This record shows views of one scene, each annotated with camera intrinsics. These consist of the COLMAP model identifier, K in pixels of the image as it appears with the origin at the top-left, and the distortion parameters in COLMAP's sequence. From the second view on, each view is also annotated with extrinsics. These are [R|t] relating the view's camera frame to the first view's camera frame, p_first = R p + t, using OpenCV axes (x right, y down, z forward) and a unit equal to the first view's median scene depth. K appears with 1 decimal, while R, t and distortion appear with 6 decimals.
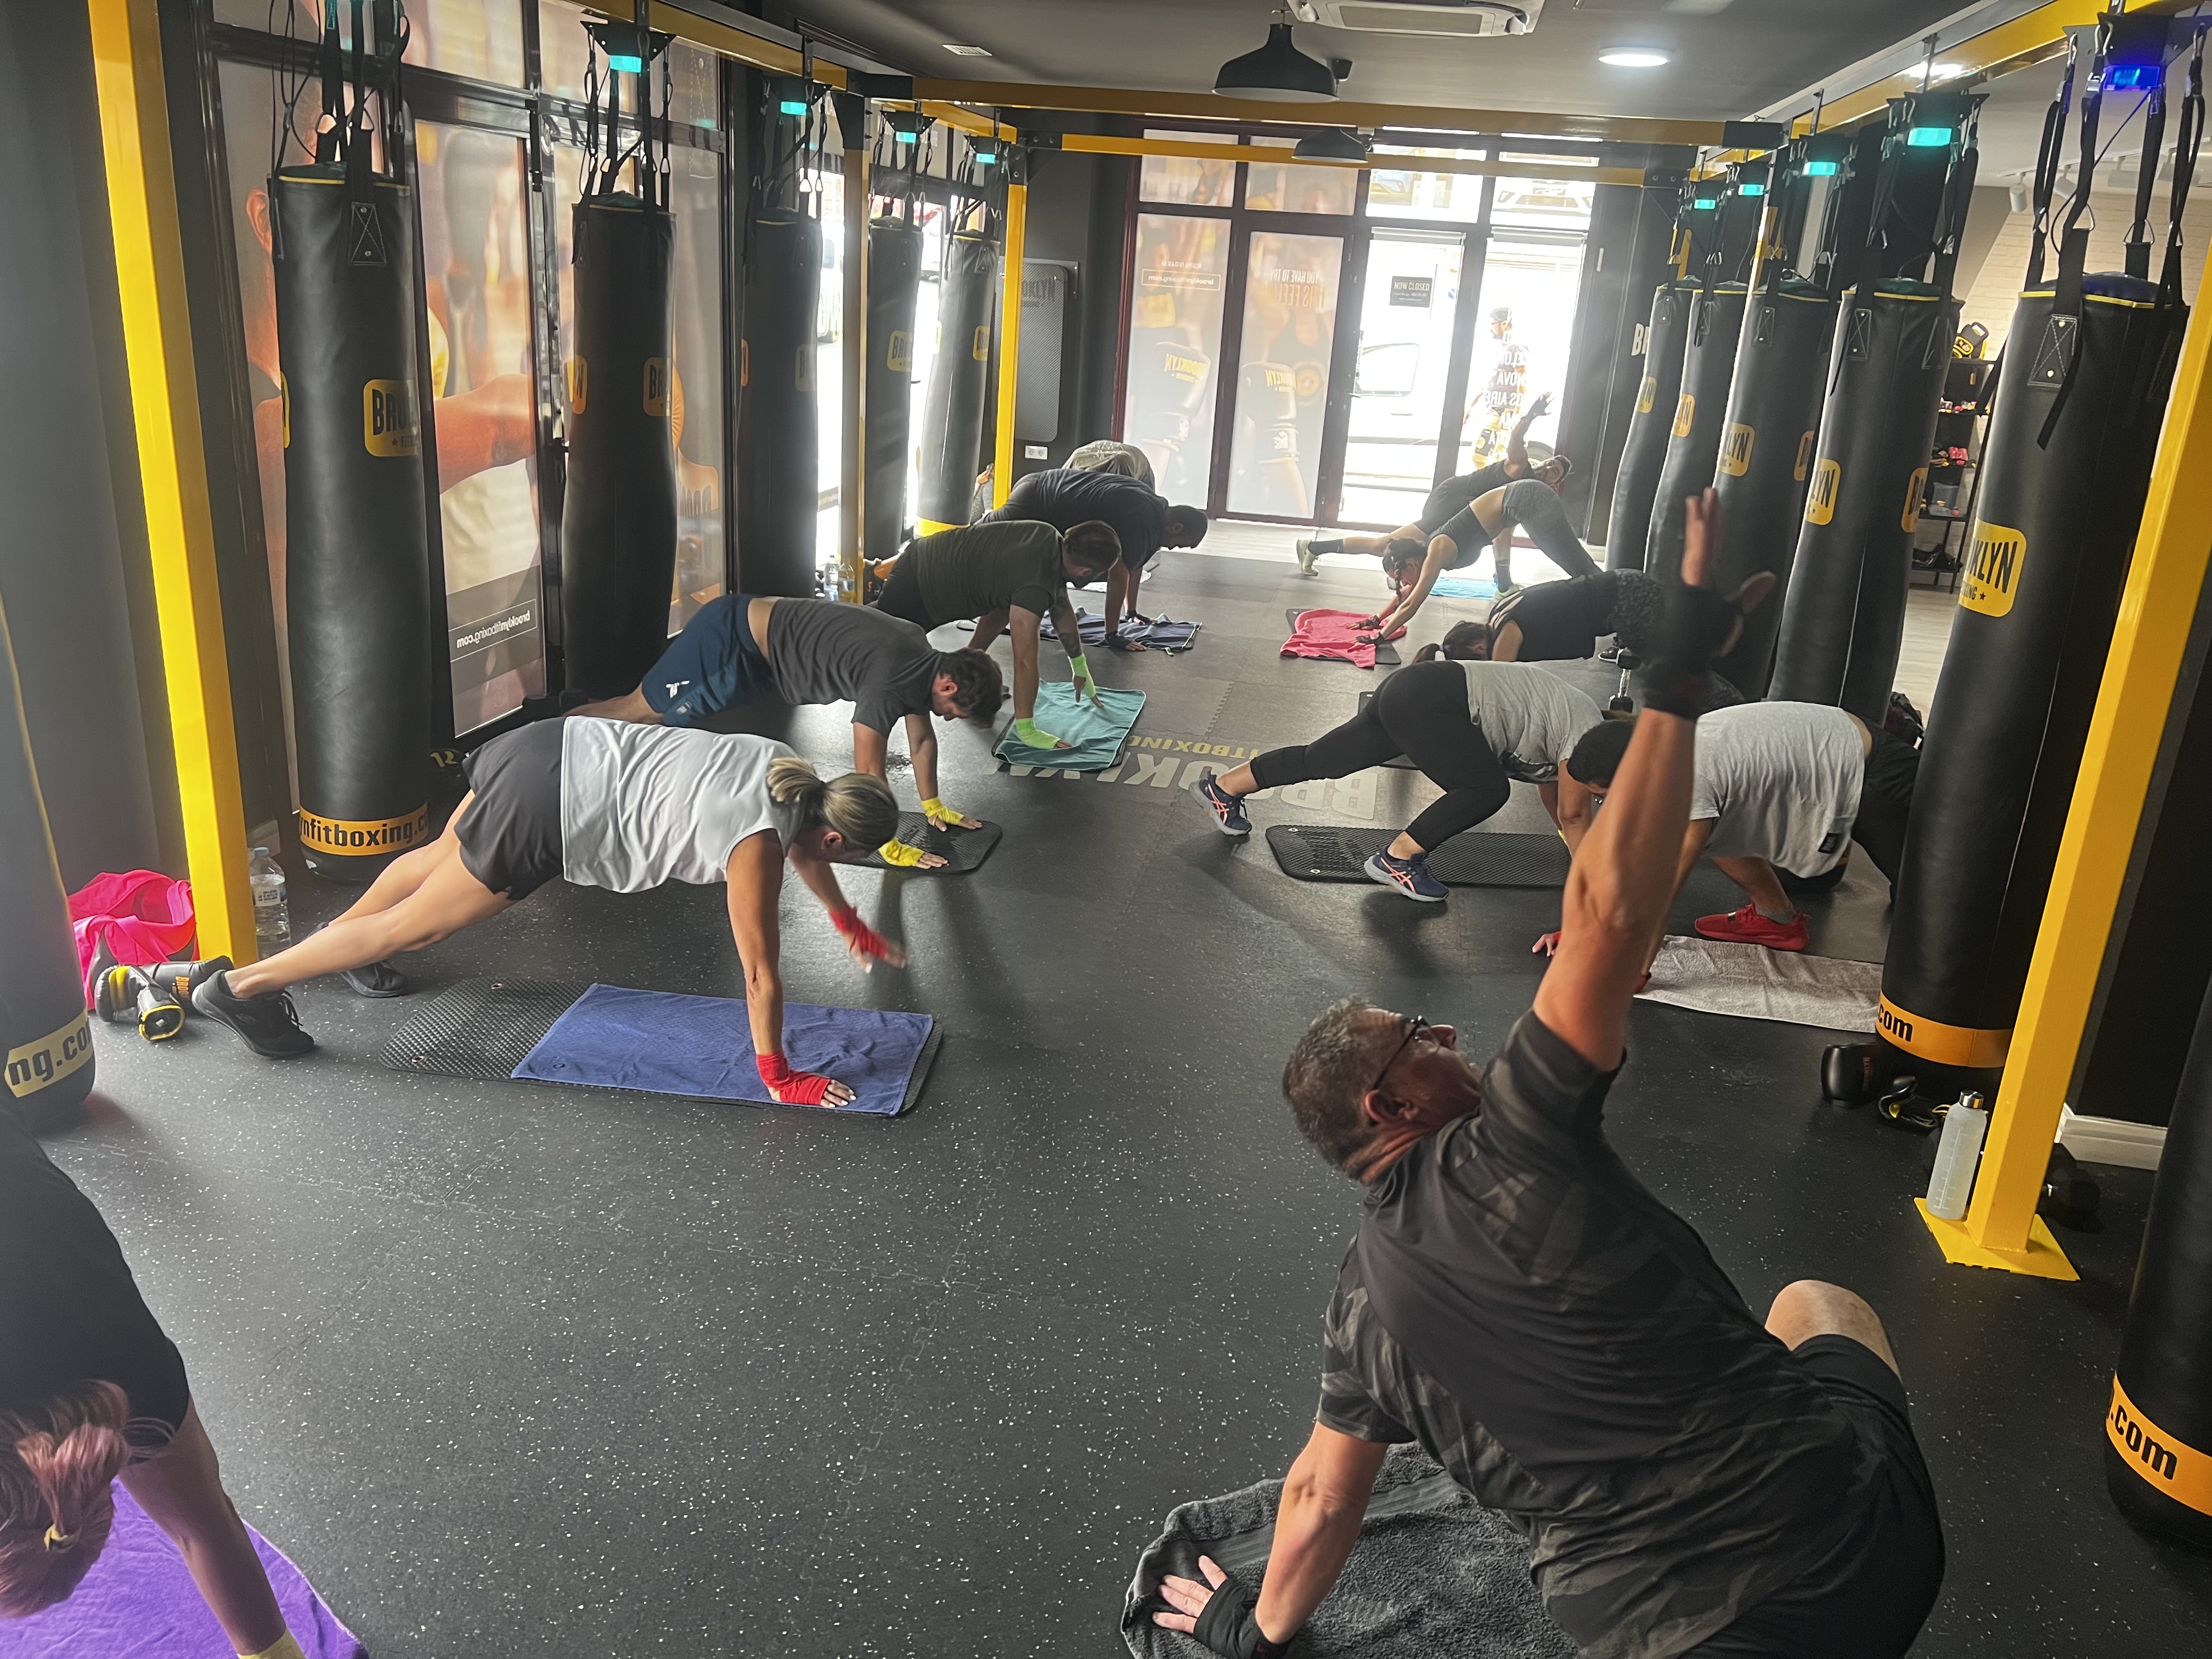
lens RADIAL K [[1685.0, 0, 1106.0], [0, 1685.0, 829.5], [0, 0, 1]] dist [-0.008673, -0.001931]
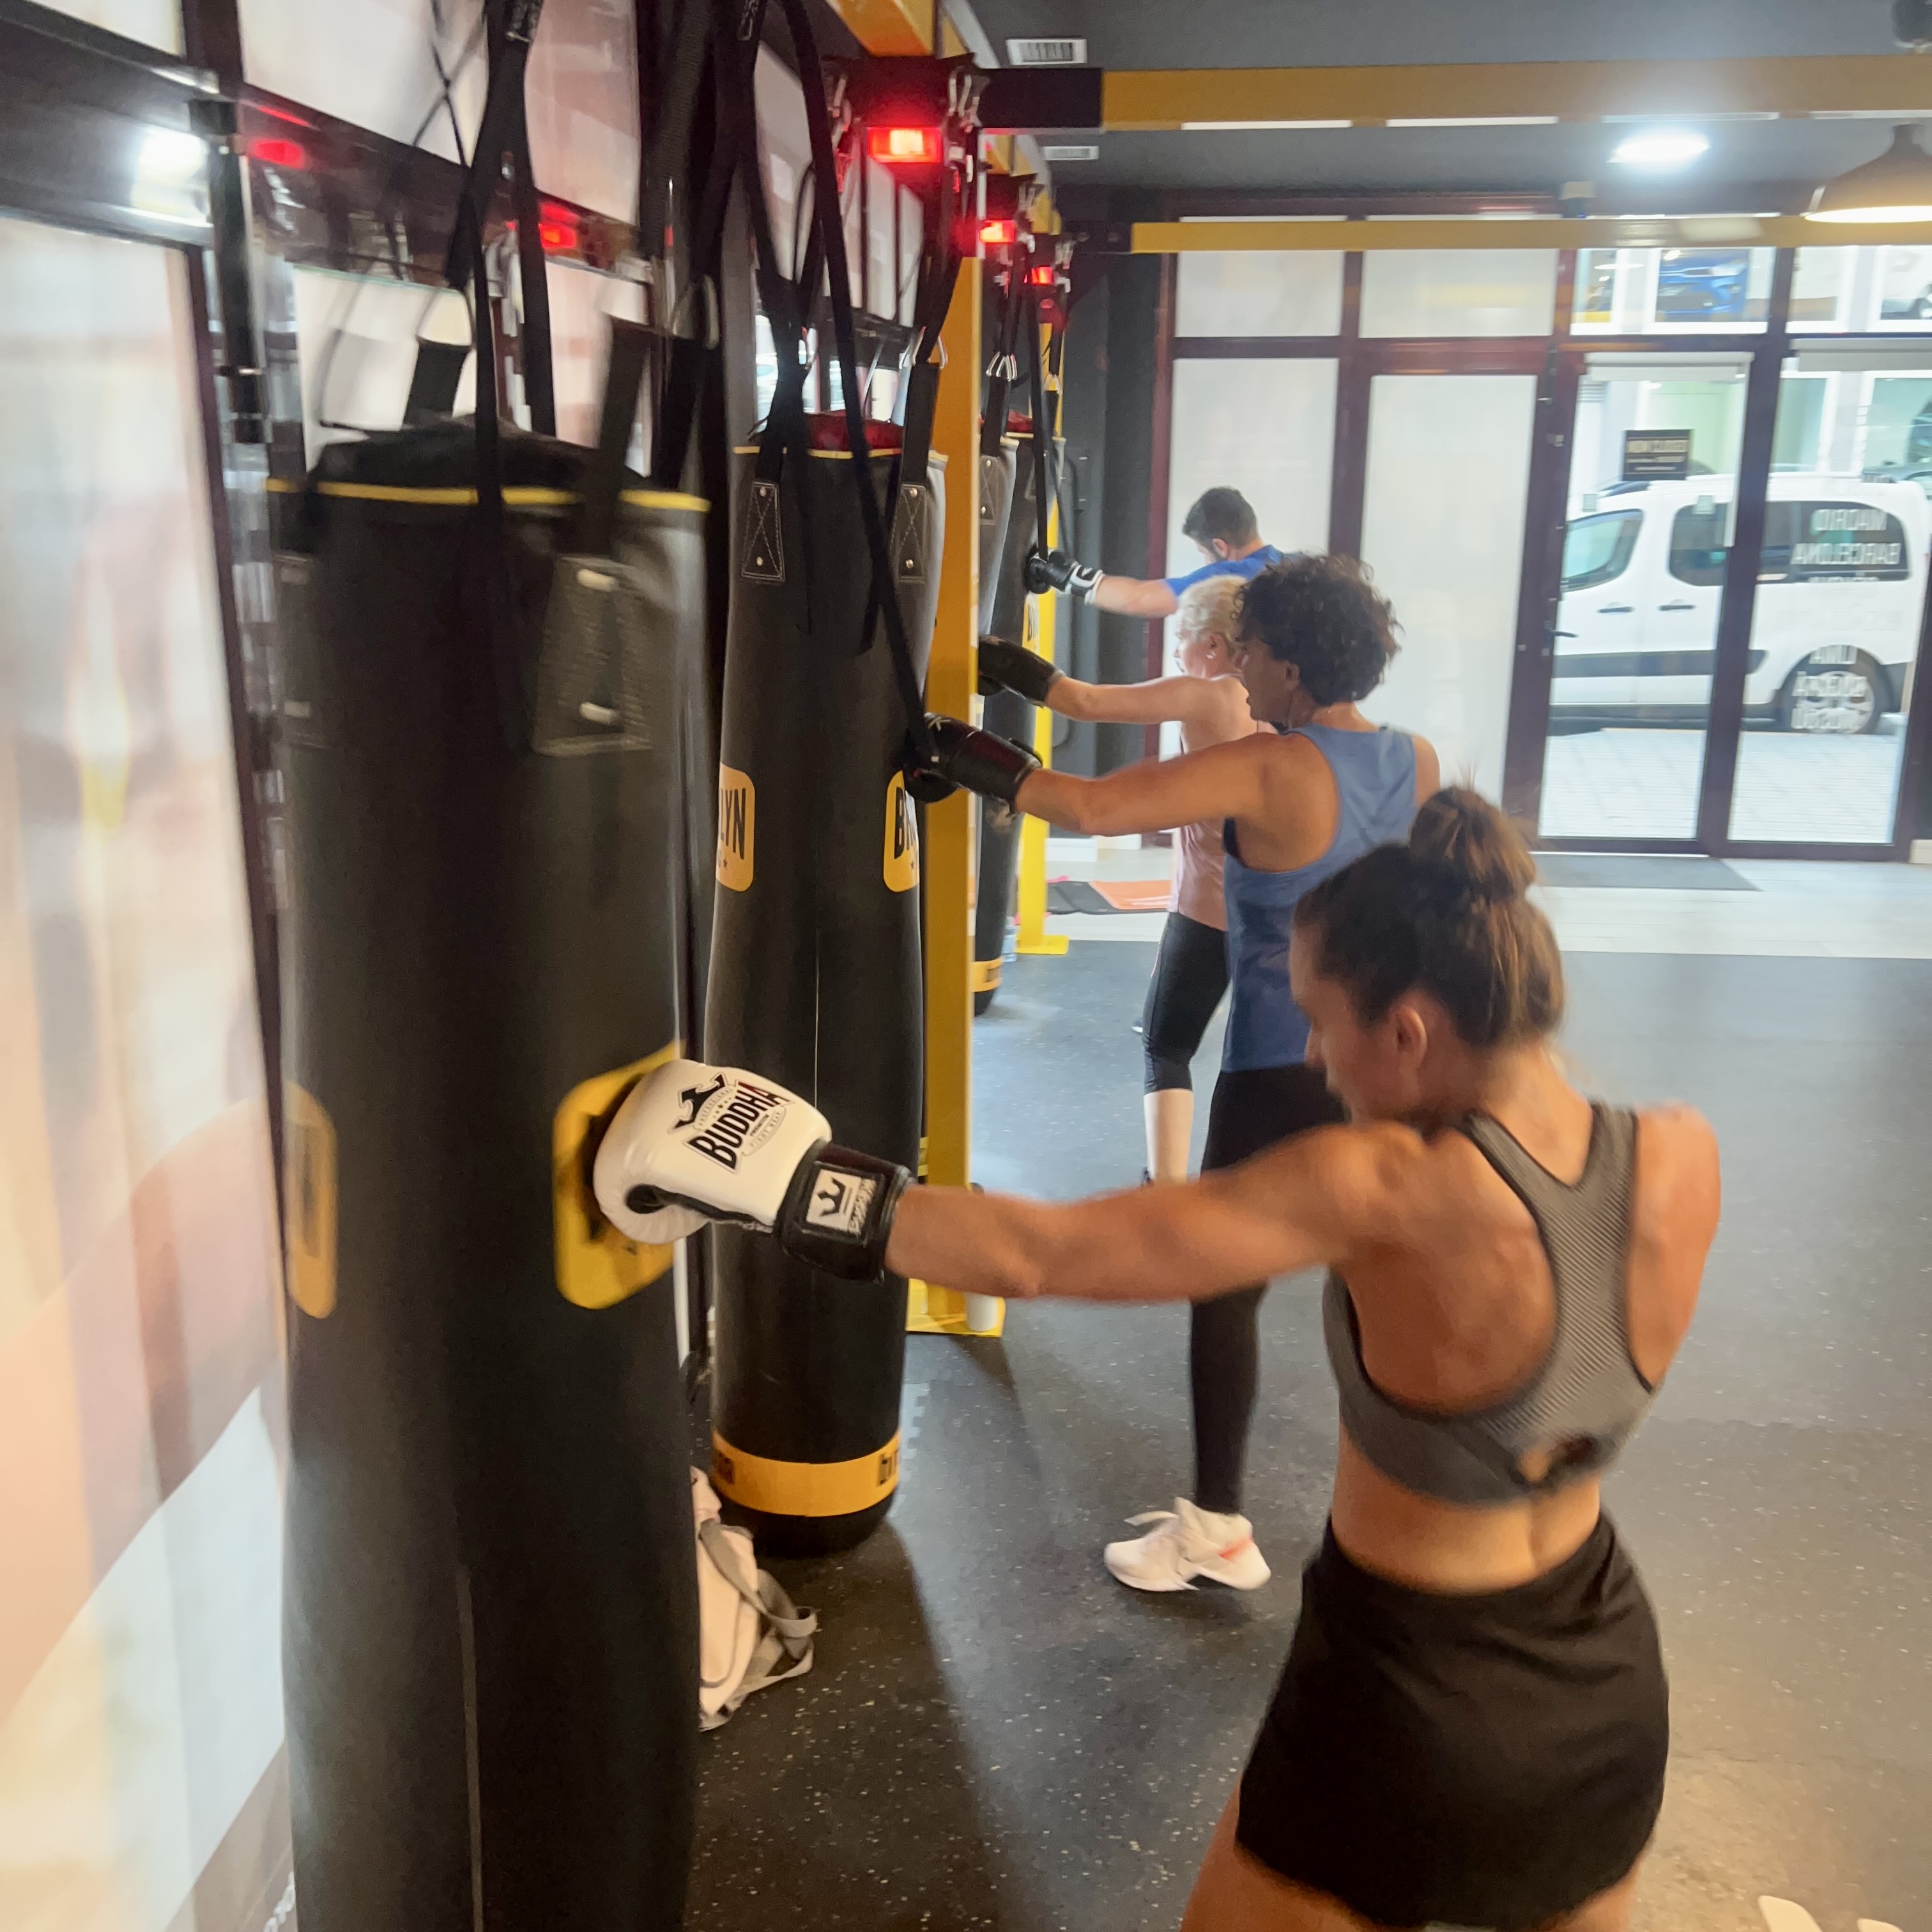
lens RADIAL K [[1954.6, 0, 963.2], [0, 1954.6, 1022.5], [0, 0, 1]] dist [0.059036, -0.024428]
pose [[0.994951, -0.084045, 0.054855, -0.117341], [0.085387, 0.996092, -0.022598, -0.122147], [-0.052742, 0.027168, 0.998239, 0.313075]]
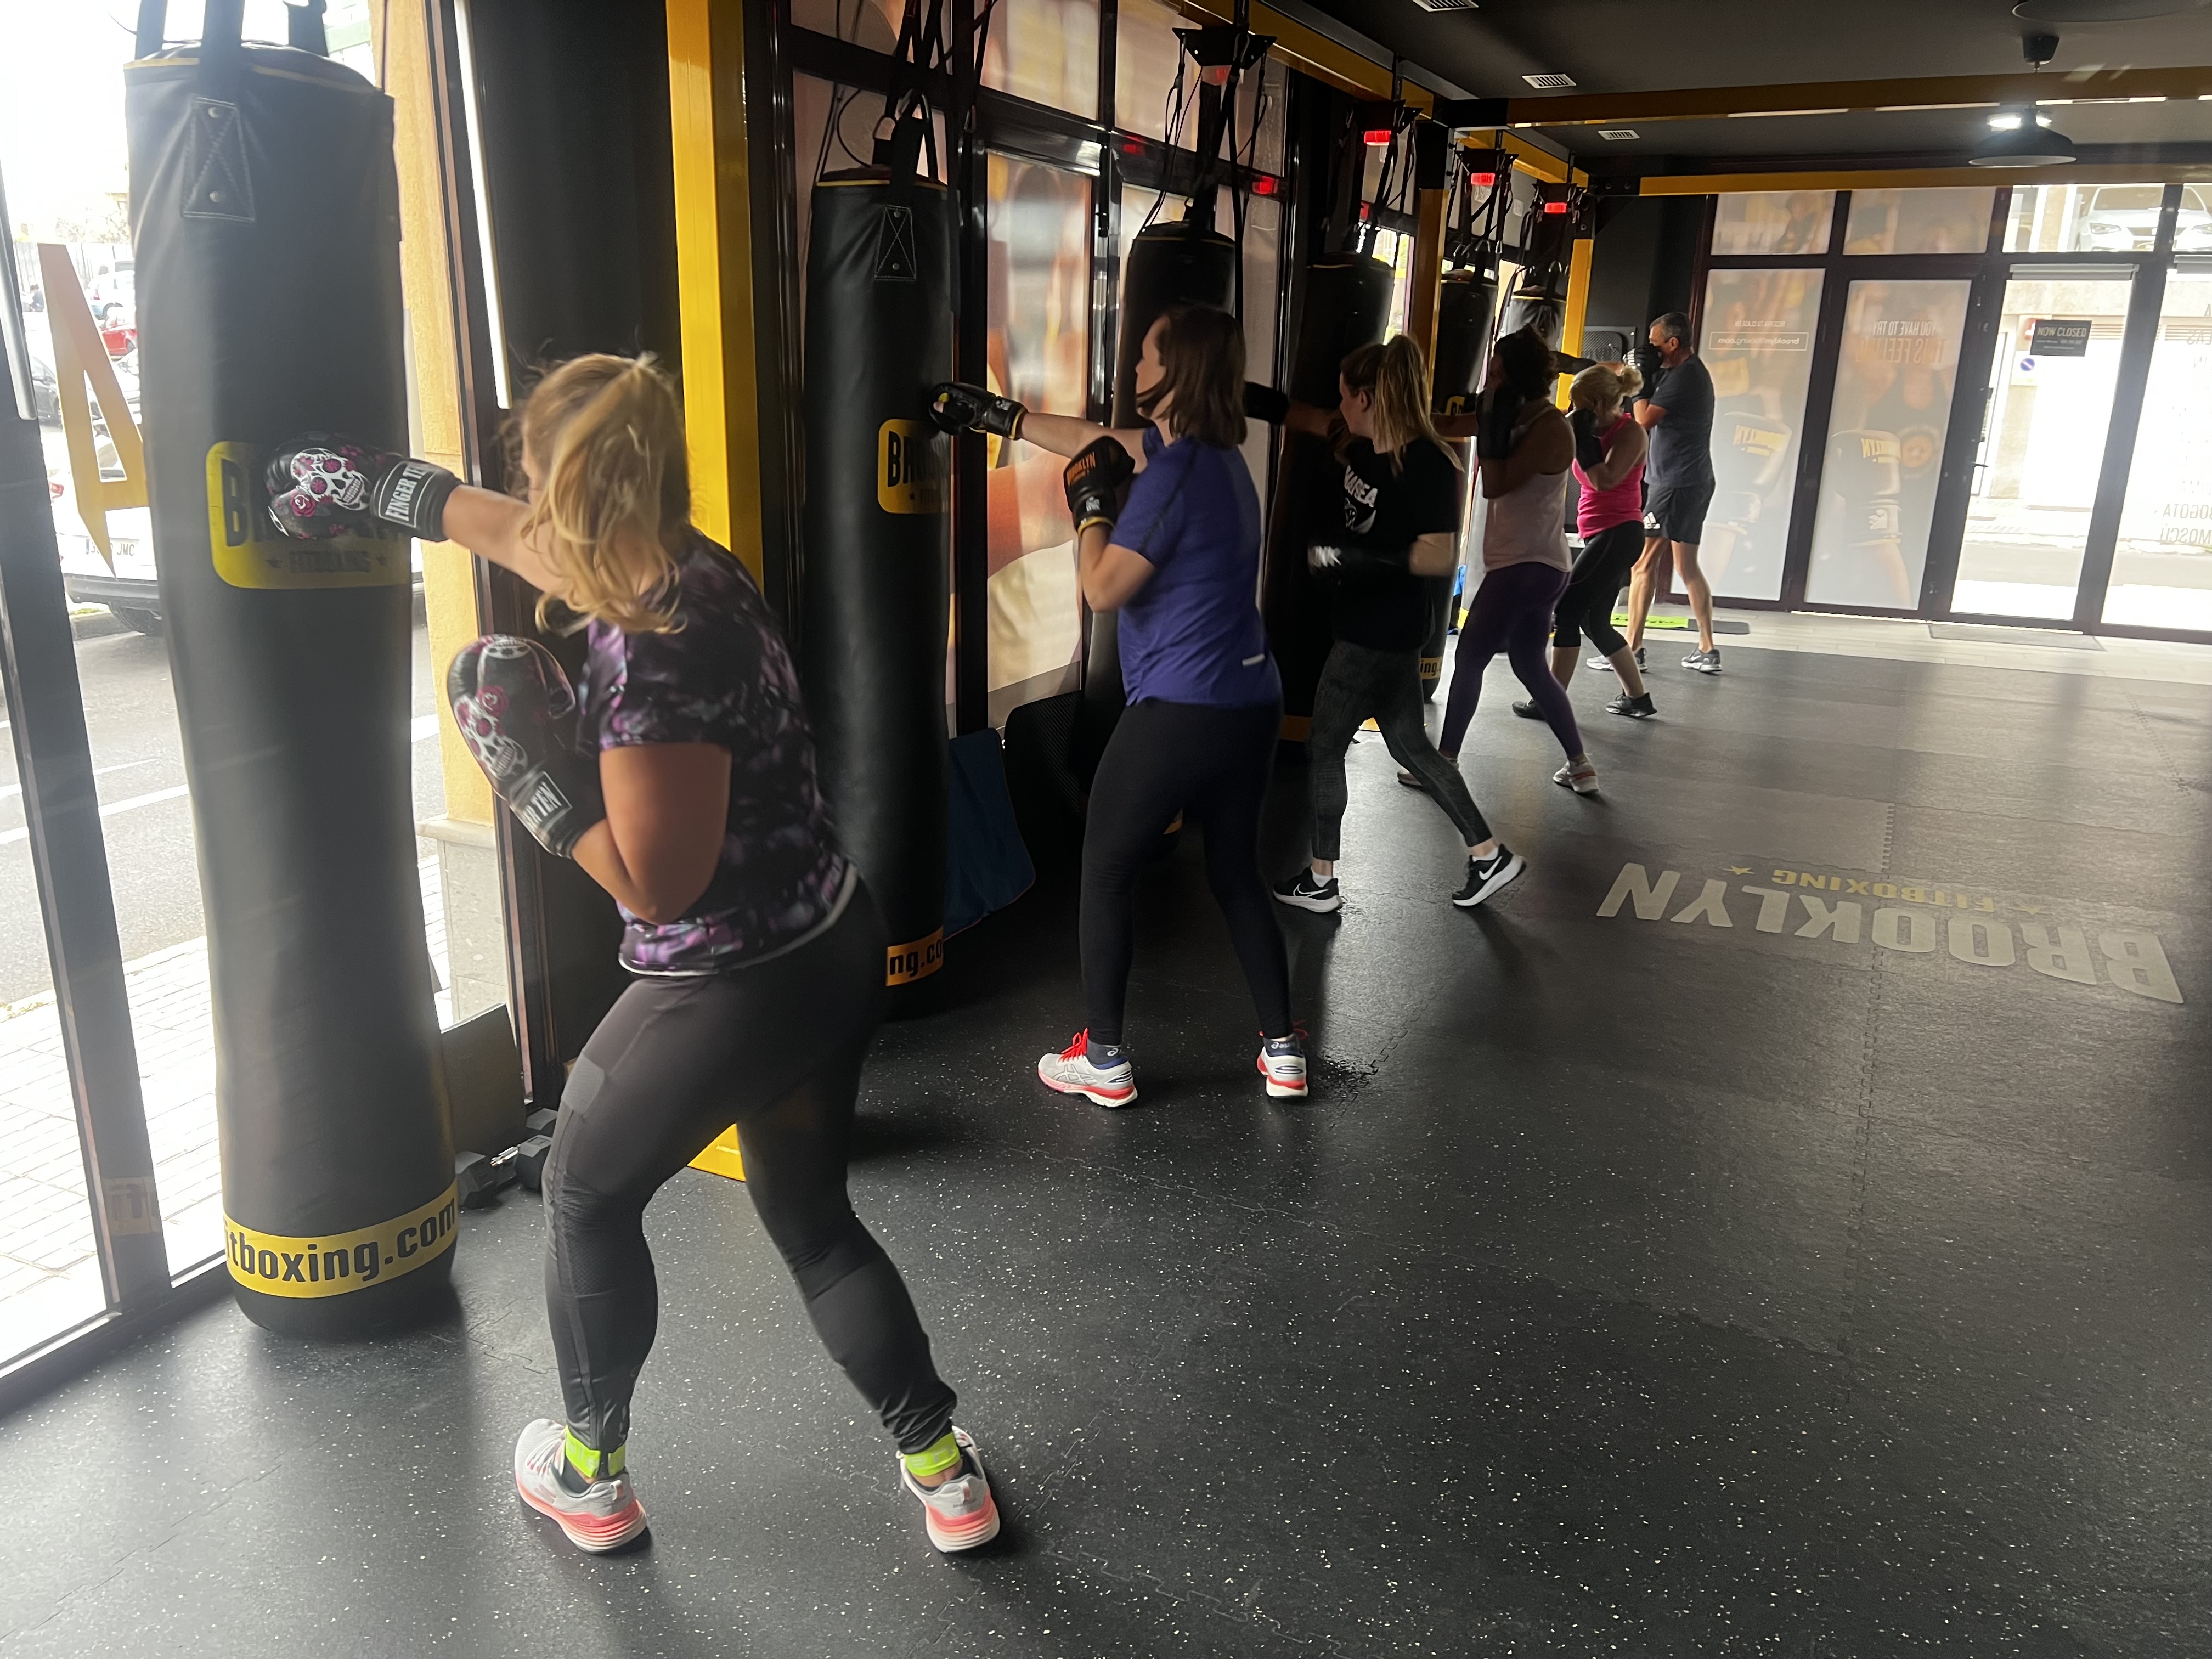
lens RADIAL K [[1667.7, 0, 1097.4], [0, 1667.7, 840.6], [0, 0, 1]] dist [0.019667, -0.000128]
pose [[0.963801, 0.029985, -0.264932, -0.049463], [-0.043818, 0.997959, -0.046455, -0.011298], [0.262998, 0.056382, 0.963148, 0.085024]]
